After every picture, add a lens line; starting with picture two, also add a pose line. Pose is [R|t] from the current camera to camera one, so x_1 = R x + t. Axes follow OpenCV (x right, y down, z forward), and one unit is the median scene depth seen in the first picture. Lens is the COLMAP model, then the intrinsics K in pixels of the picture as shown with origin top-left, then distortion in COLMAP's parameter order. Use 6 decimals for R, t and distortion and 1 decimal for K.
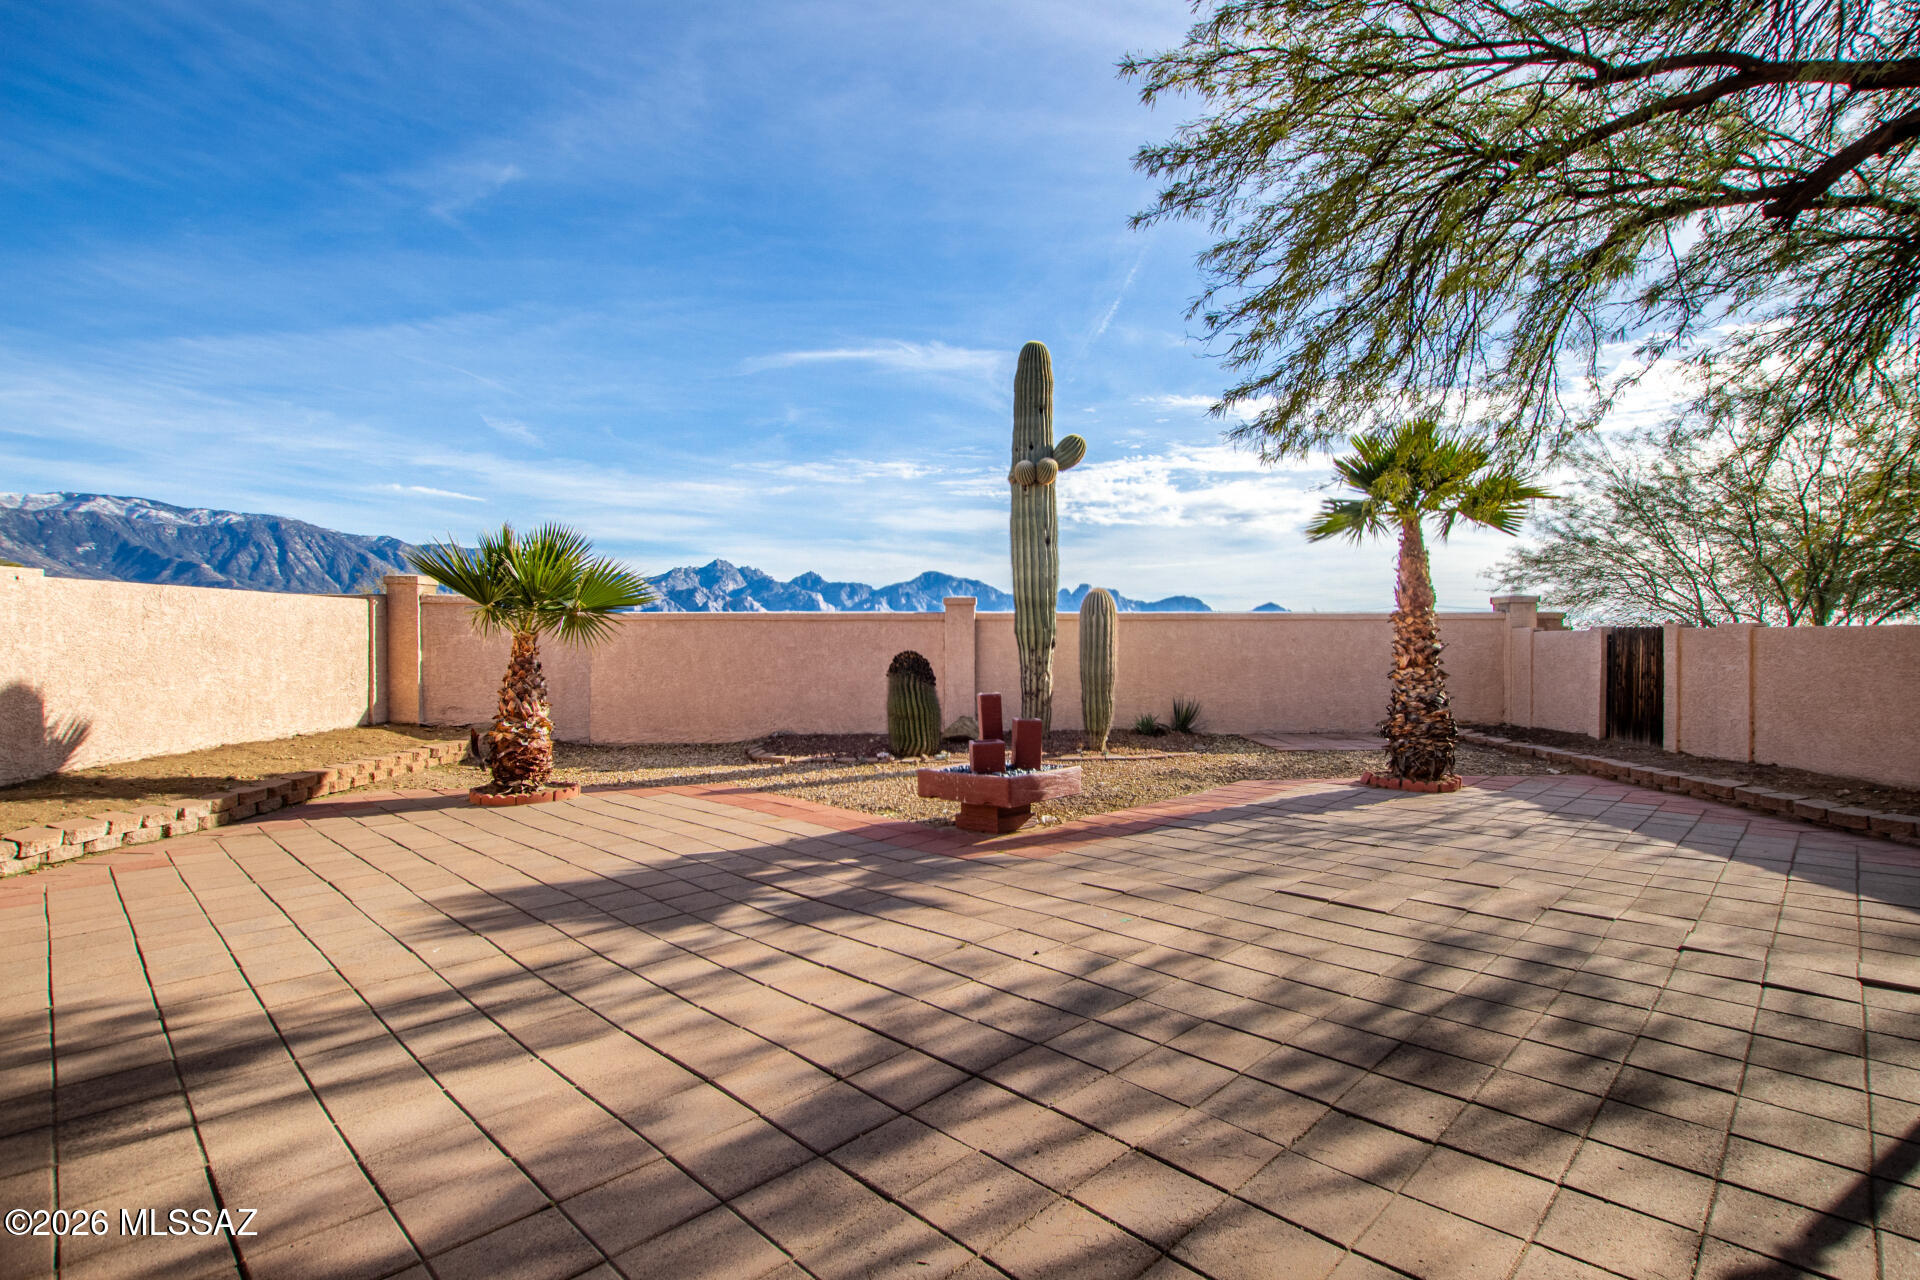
lens RADIAL K [[914.6, 0, 960.0], [0, 914.6, 640.0], [0, 0, 1]] dist [-0.019406, -0.000391]
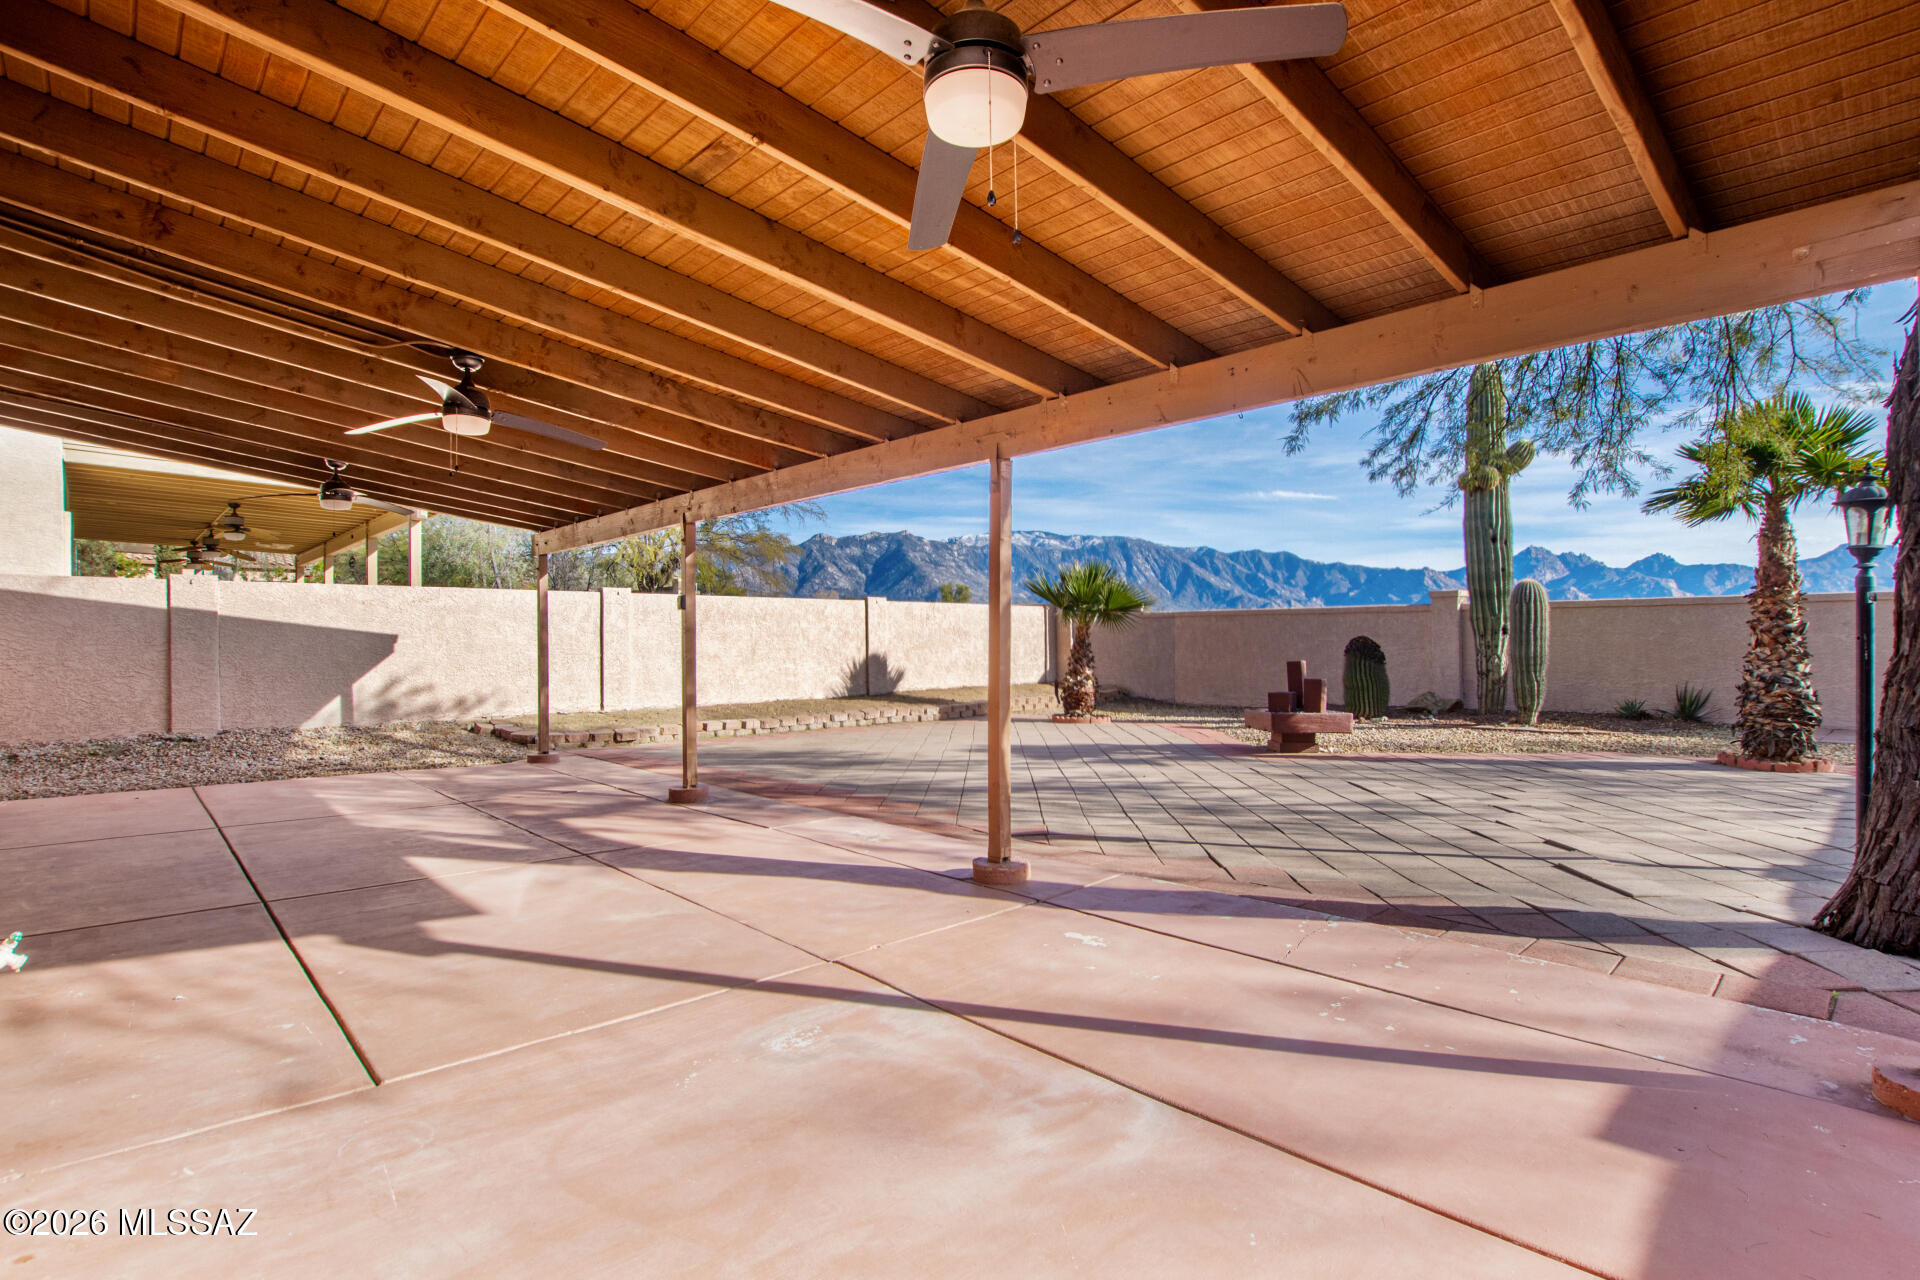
lens RADIAL K [[914.6, 0, 960.0], [0, 914.6, 640.0], [0, 0, 1]] dist [-0.019406, -0.000391]
pose [[0.680181, -0.000604, -0.733044, 0.488503], [0.002047, 0.999997, 0.001075, 0.014715], [0.733041, -0.002232, 0.680181, -0.257670]]
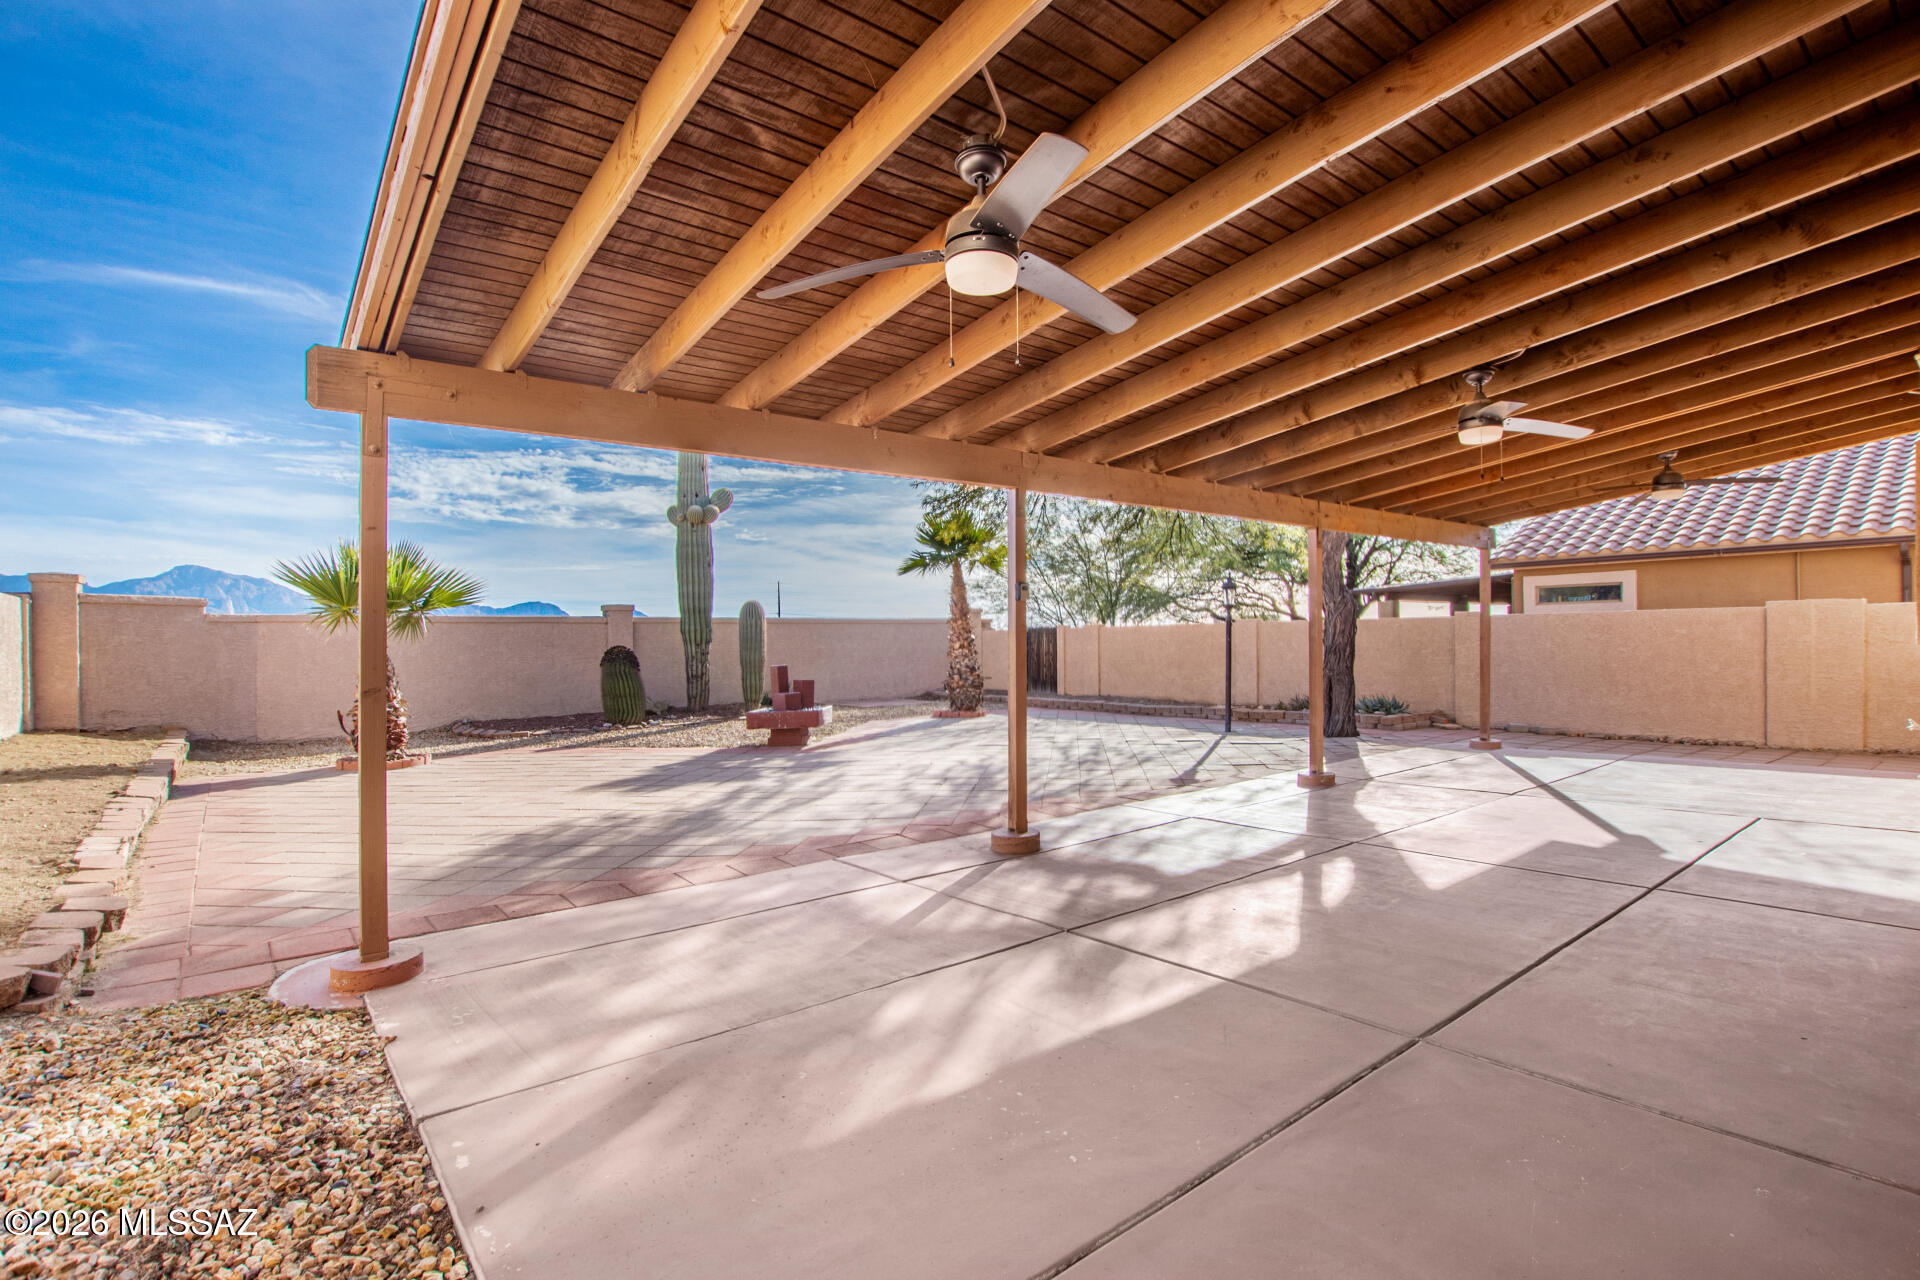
lens RADIAL K [[943.2, 0, 996.0], [0, 943.2, 643.9], [0, 0, 1]] dist [0.023980, -0.000069]
pose [[0.784805, -0.010790, 0.619649, -0.468289], [0.015269, 0.999882, -0.001928, 0.019434], [-0.619555, 0.010974, 0.784876, -0.389511]]
